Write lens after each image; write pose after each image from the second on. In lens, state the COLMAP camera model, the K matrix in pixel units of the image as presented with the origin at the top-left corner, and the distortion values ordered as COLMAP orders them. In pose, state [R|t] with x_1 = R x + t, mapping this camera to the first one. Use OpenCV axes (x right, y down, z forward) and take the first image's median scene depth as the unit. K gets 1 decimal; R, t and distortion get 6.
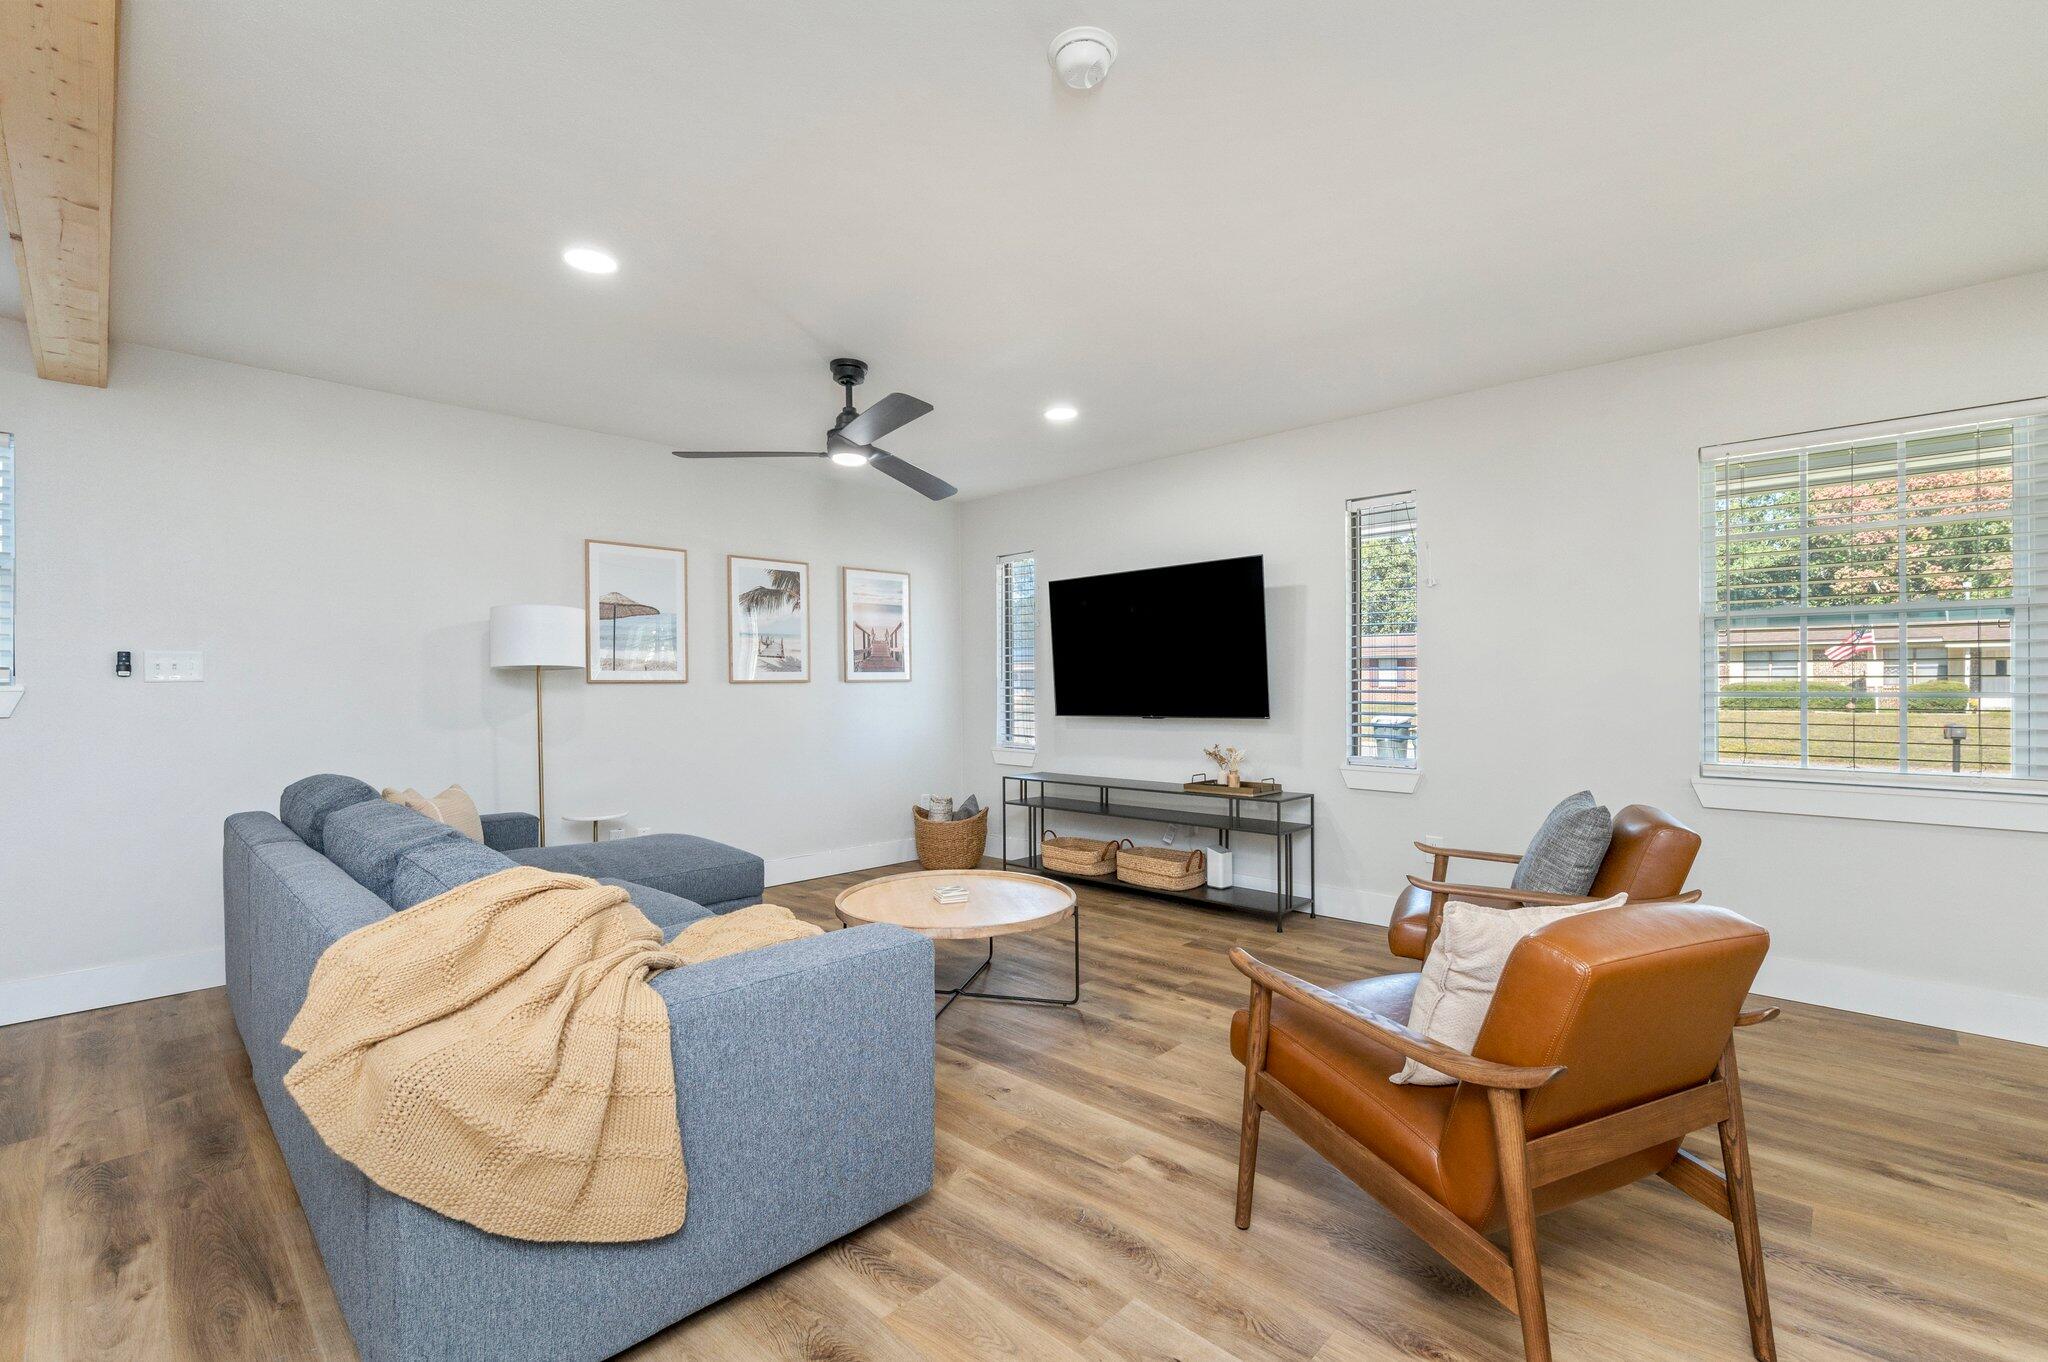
lens RADIAL K [[882.4, 0, 1014.7], [0, 882.4, 678.9], [0, 0, 1]] dist [-0.000728, -0.000289]
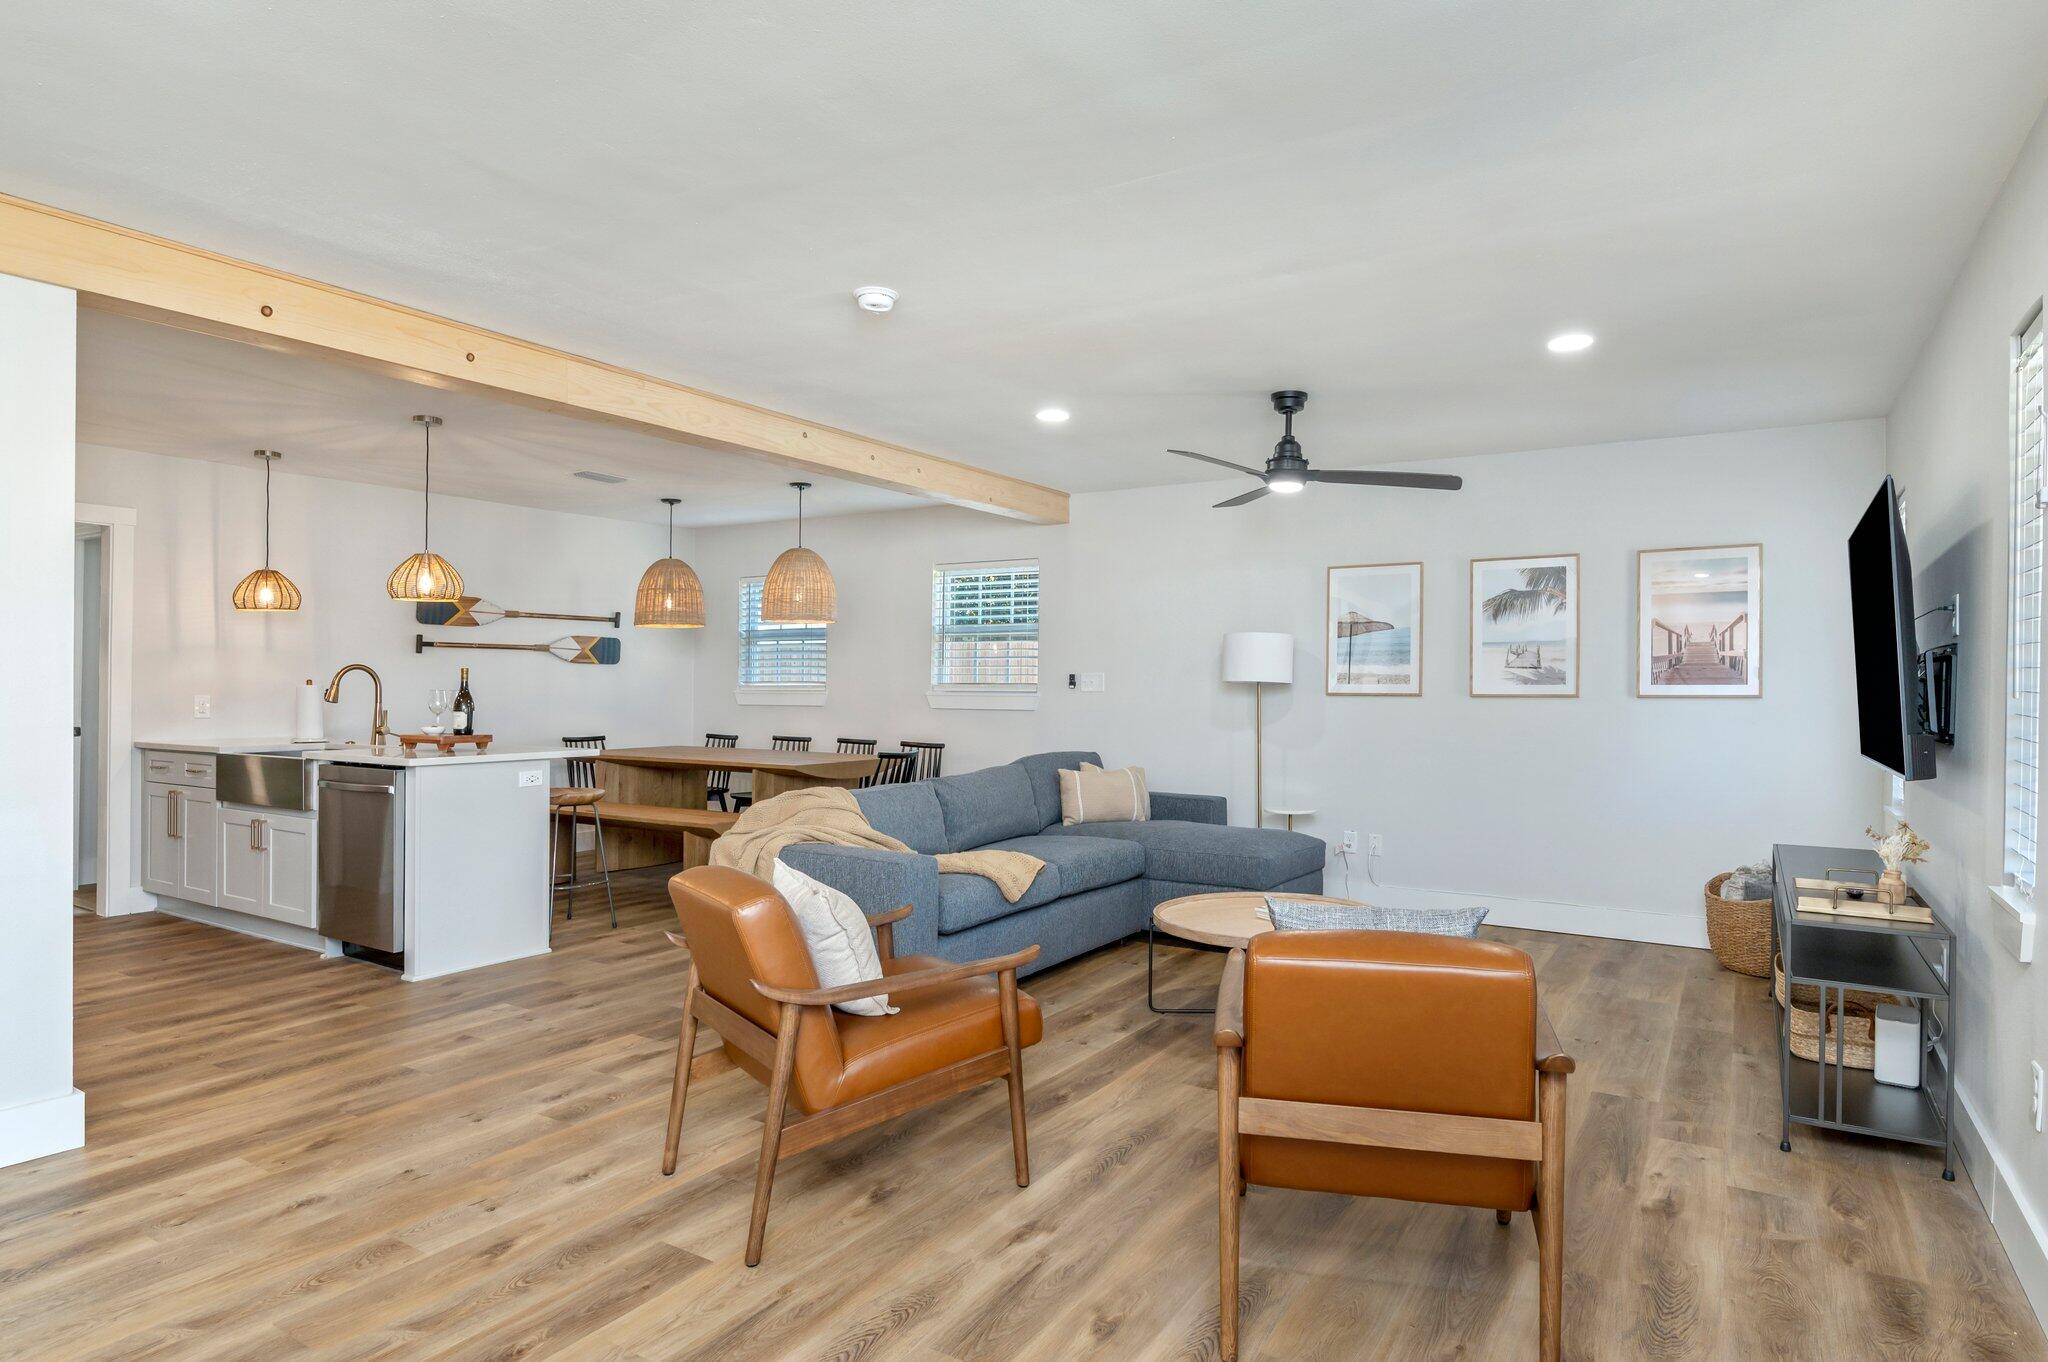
lens RADIAL K [[1124.7, 0, 1060.8], [0, 1124.7, 687.6], [0, 0, 1]] dist [-0.009119, 0.000818]
pose [[0.222306, 0.009632, -0.974929, 0.731468], [0.000526, 0.999950, 0.009999, -0.017076], [0.974977, -0.002736, 0.222289, 0.310726]]
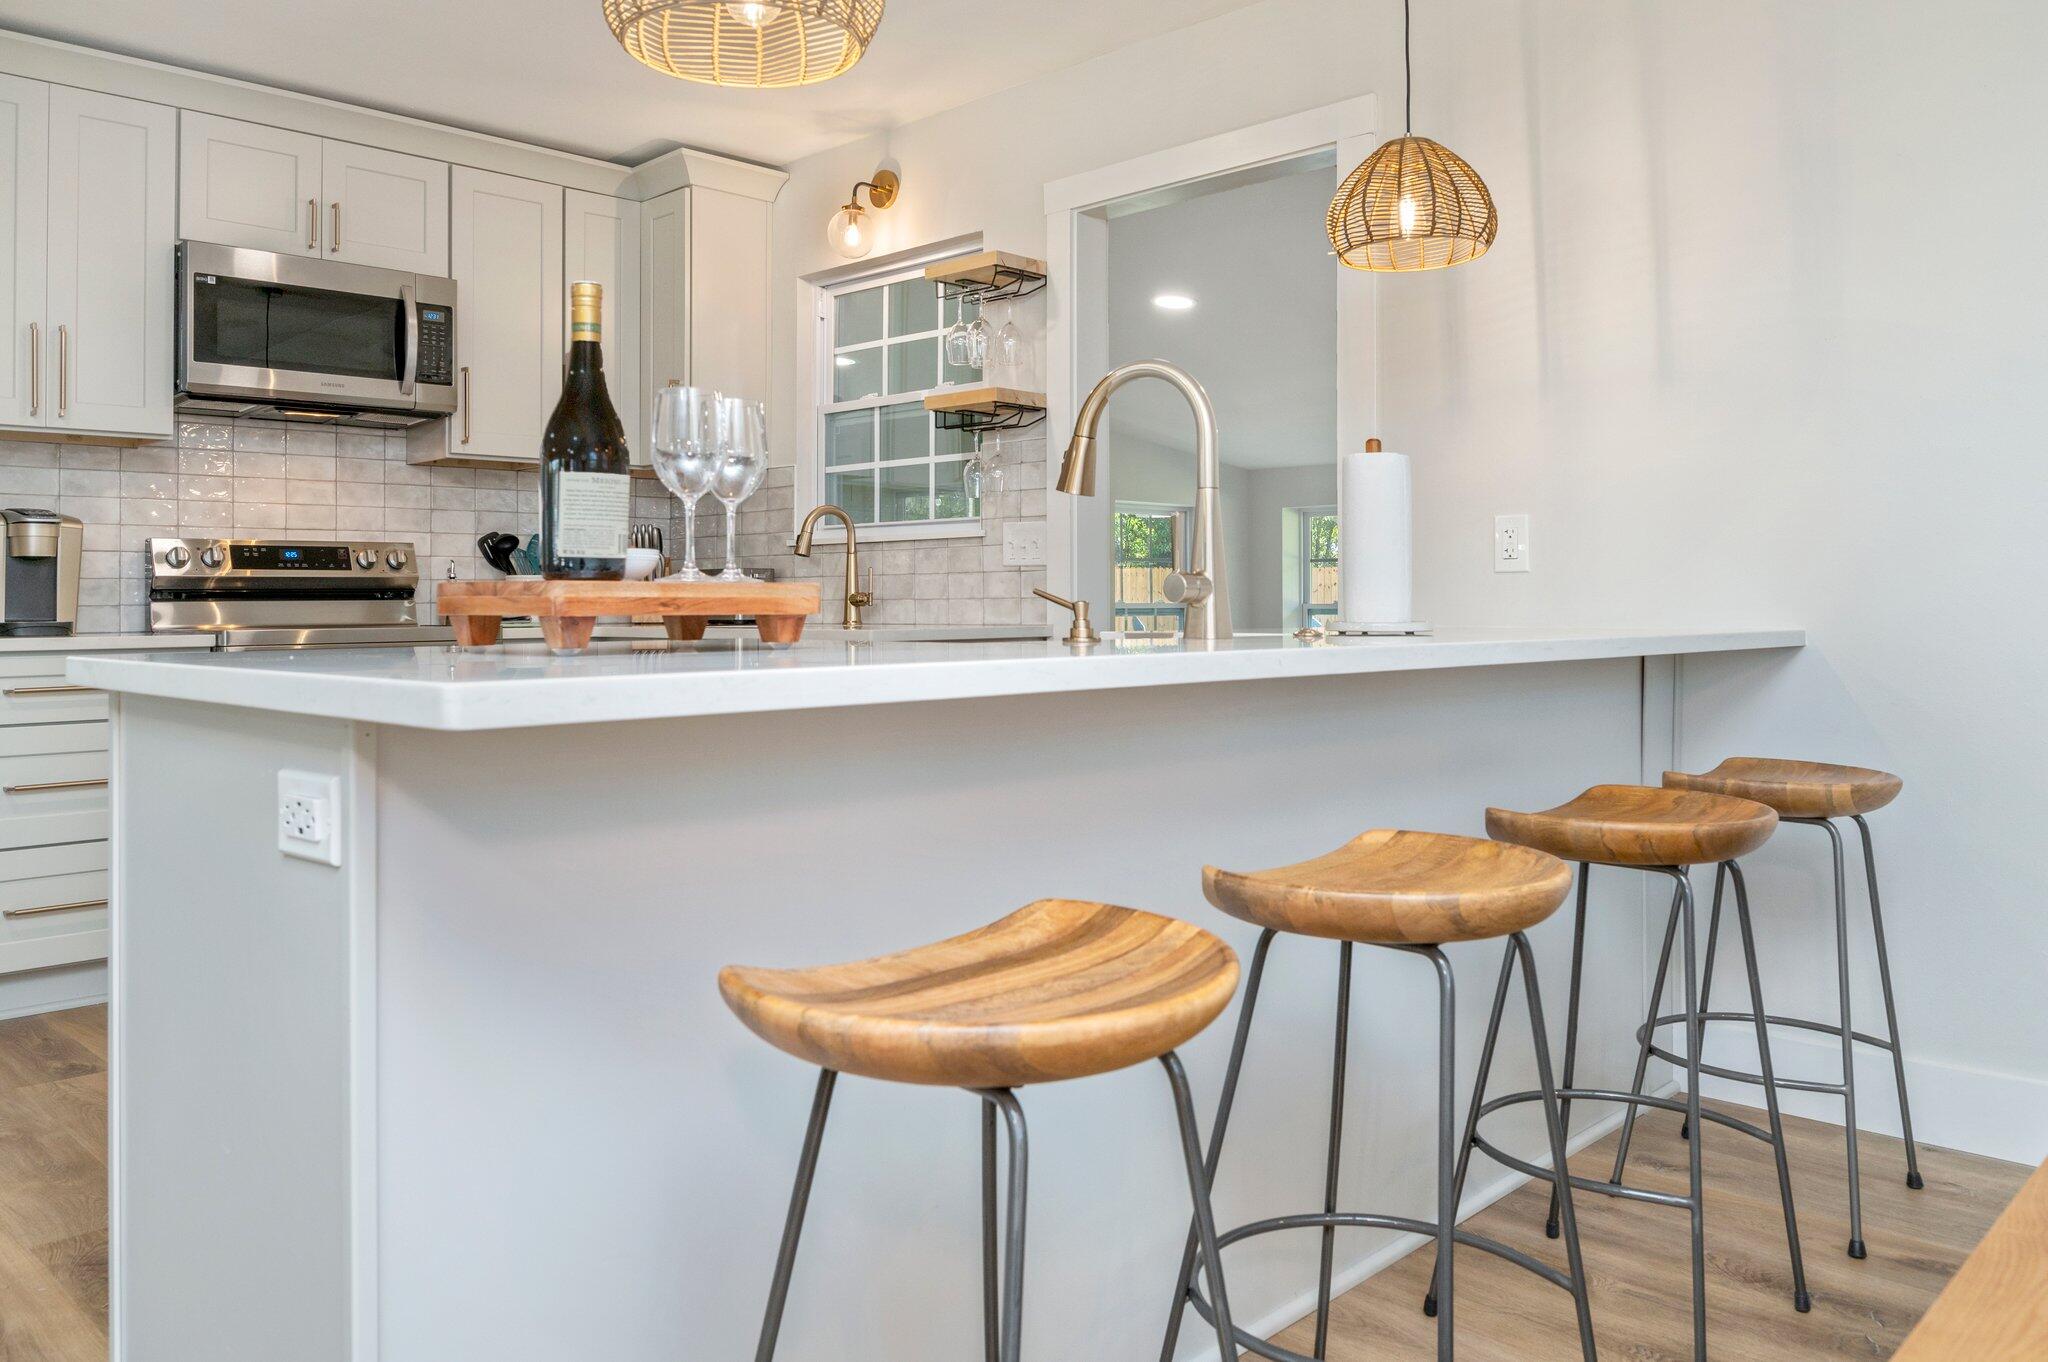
lens RADIAL K [[1518.2, 0, 1003.9], [0, 1518.2, 573.5], [0, 0, 1]] dist [-0.009830, -0.000155]
pose [[-0.999814, 0.013458, 0.013848, -0.454442], [0.013092, 0.999572, -0.026158, 0.042354], [-0.014195, -0.025972, -0.999562, 0.317561]]
